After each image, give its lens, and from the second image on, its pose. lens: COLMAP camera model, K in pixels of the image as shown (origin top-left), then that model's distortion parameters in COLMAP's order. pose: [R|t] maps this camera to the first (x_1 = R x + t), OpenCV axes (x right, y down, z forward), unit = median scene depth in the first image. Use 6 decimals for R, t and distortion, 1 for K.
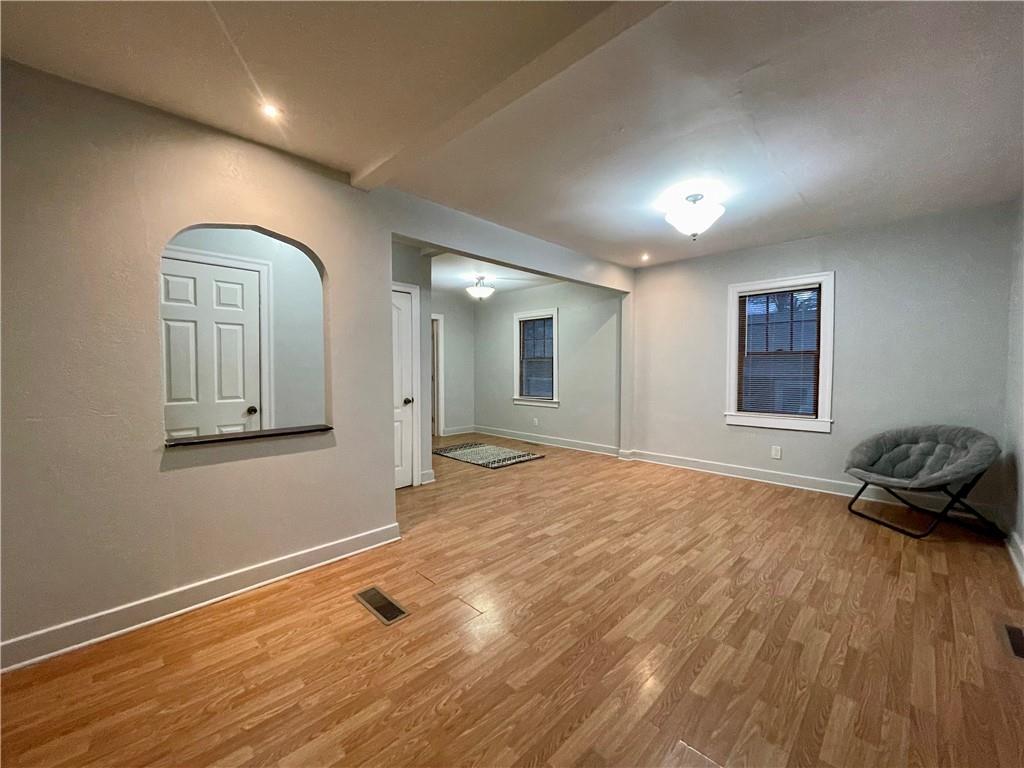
lens RADIAL K [[411.5, 0, 513.2], [0, 411.5, 376.6], [0, 0, 1]] dist [0.001399, -0.001989]
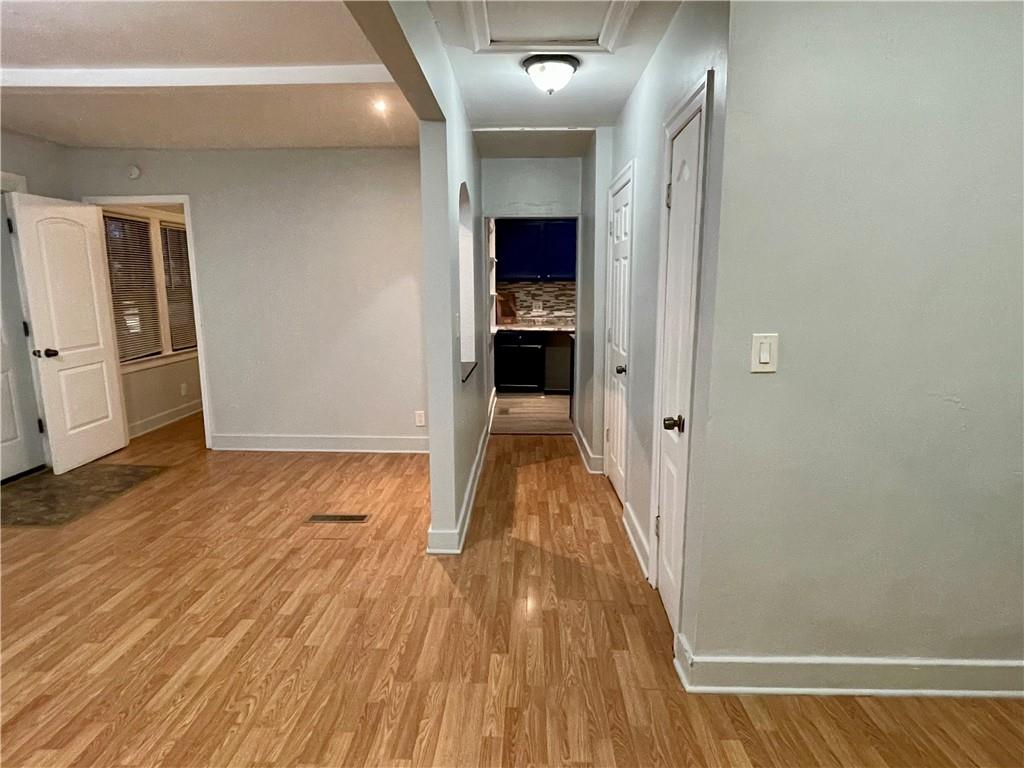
lens RADIAL K [[594.3, 0, 510.0], [0, 594.3, 387.0], [0, 0, 1]] dist [-0.011282, 0.005440]
pose [[-0.732799, 0.116984, -0.670314, 0.288861], [-0.016339, 0.981801, 0.189207, -0.097682], [0.680249, 0.149603, -0.717551, 1.780522]]
